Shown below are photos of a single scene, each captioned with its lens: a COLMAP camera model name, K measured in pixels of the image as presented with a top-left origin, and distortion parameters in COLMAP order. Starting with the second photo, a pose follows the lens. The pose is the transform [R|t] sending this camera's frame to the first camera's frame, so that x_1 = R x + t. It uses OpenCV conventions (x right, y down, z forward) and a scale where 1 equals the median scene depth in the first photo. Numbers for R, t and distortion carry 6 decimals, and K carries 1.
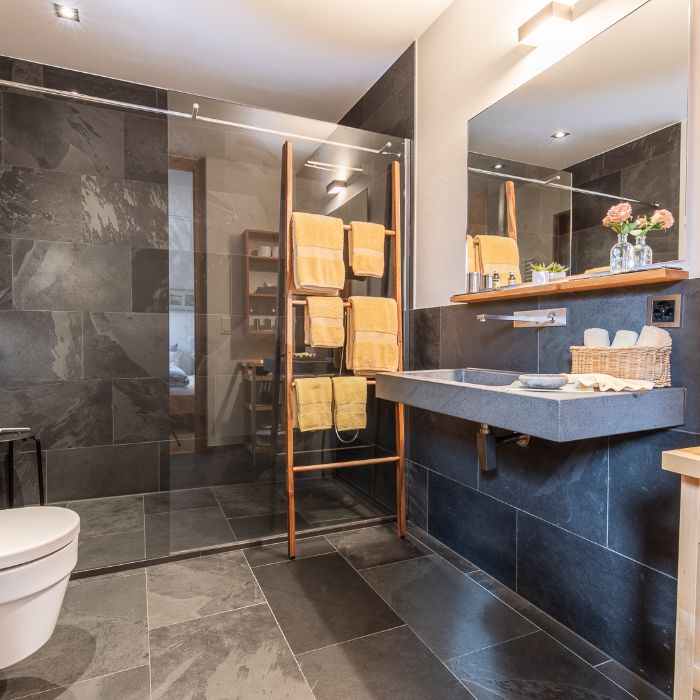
lens RADIAL K [[468.9, 0, 346.7], [0, 468.9, 350.3], [0, 0, 1]] dist [0.004646, -0.002685]
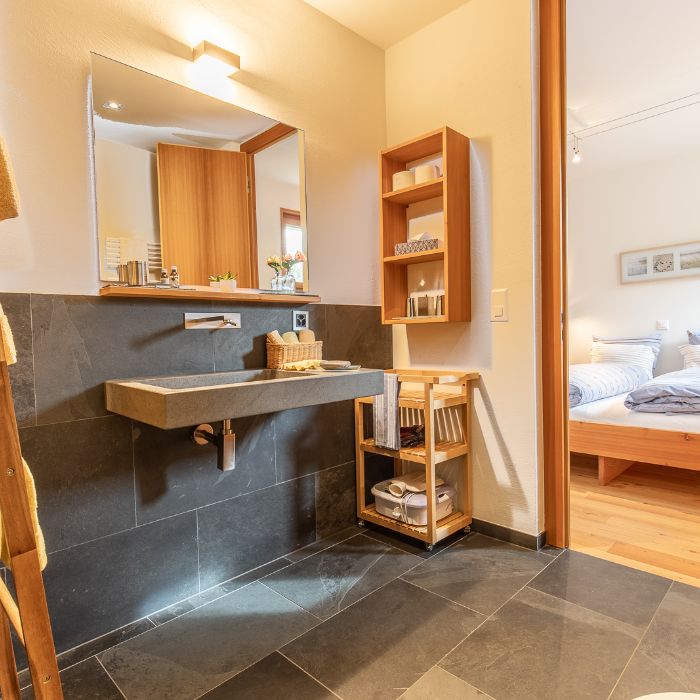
lens RADIAL K [[468.9, 0, 346.7], [0, 468.9, 350.3], [0, 0, 1]] dist [0.004646, -0.002685]
pose [[-0.360545, -0.024891, 0.932410, -0.557060], [0.046137, 0.997944, 0.044481, -0.025894], [-0.931600, 0.059056, -0.358656, 0.852009]]
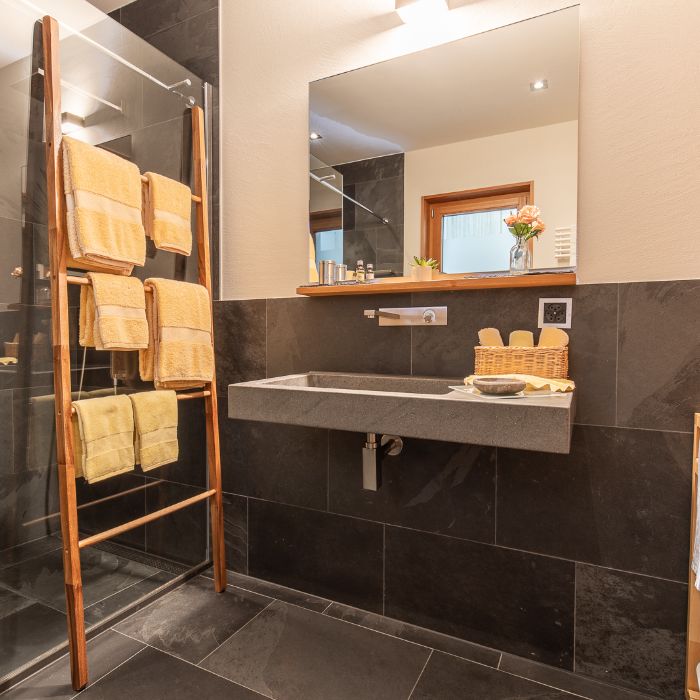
lens RADIAL K [[468.9, 0, 346.7], [0, 468.9, 350.3], [0, 0, 1]] dist [0.004646, -0.002685]
pose [[0.778567, -0.014888, 0.627385, -0.214333], [0.012443, 0.999888, 0.008286, -0.007747], [-0.627438, 0.001356, 0.778665, 0.272725]]
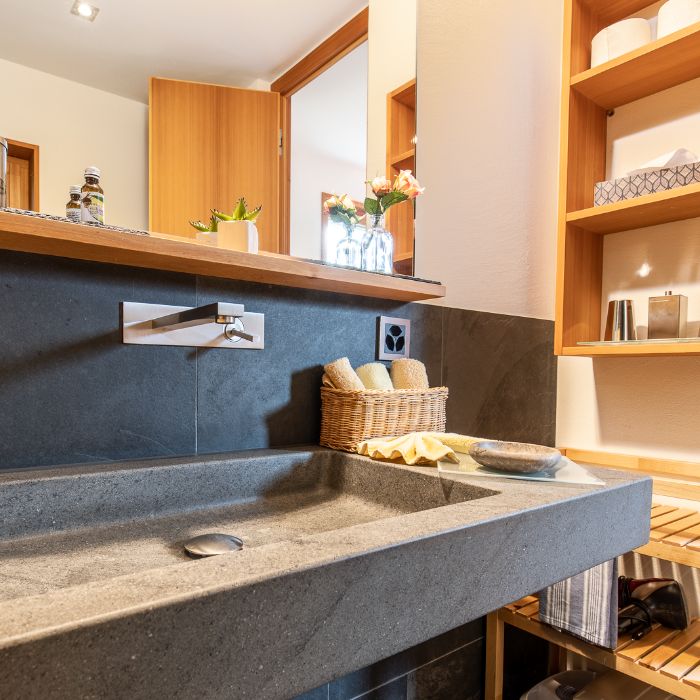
lens RADIAL K [[518.5, 0, 286.3], [0, 518.5, 386.7], [0, 0, 1]] dist [0.001218, -0.001235]
pose [[-0.199404, -0.029998, 0.979458, -0.063184], [0.011131, 0.999398, 0.032875, -0.021124], [-0.979854, 0.017458, -0.198950, 0.782768]]
